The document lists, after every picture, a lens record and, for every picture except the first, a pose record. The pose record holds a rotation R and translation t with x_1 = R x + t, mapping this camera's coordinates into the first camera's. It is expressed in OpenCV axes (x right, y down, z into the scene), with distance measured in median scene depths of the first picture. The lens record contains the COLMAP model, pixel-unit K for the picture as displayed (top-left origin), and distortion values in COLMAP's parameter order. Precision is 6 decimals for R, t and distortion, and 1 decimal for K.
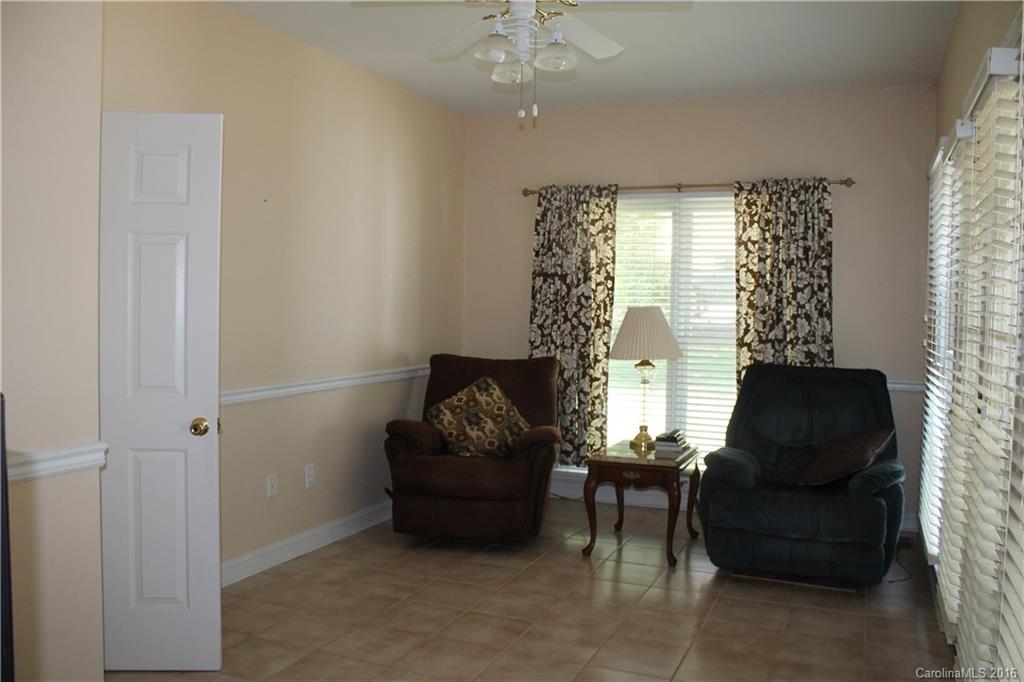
lens RADIAL K [[867.3, 0, 512.0], [0, 867.3, 341.0], [0, 0, 1]] dist [-0.171959, 0.169559]
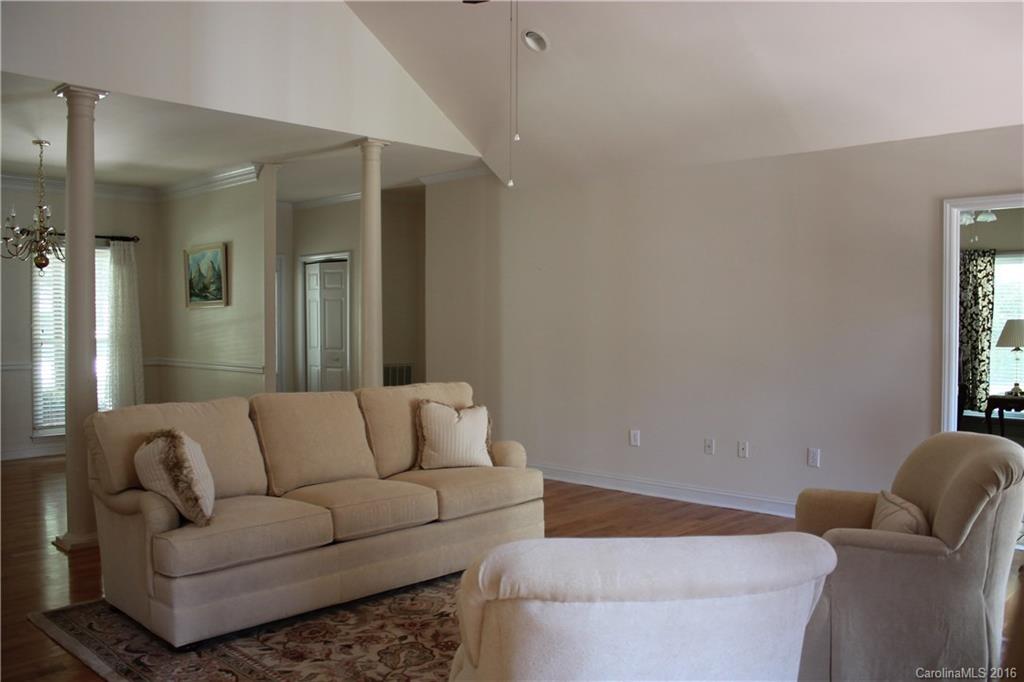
lens RADIAL K [[867.3, 0, 512.0], [0, 867.3, 341.0], [0, 0, 1]] dist [-0.171959, 0.169559]
pose [[0.940249, -0.003568, -0.340470, -0.222559], [-0.001795, 0.999879, -0.015435, 0.031534], [0.340484, 0.015124, 0.940129, -0.909848]]
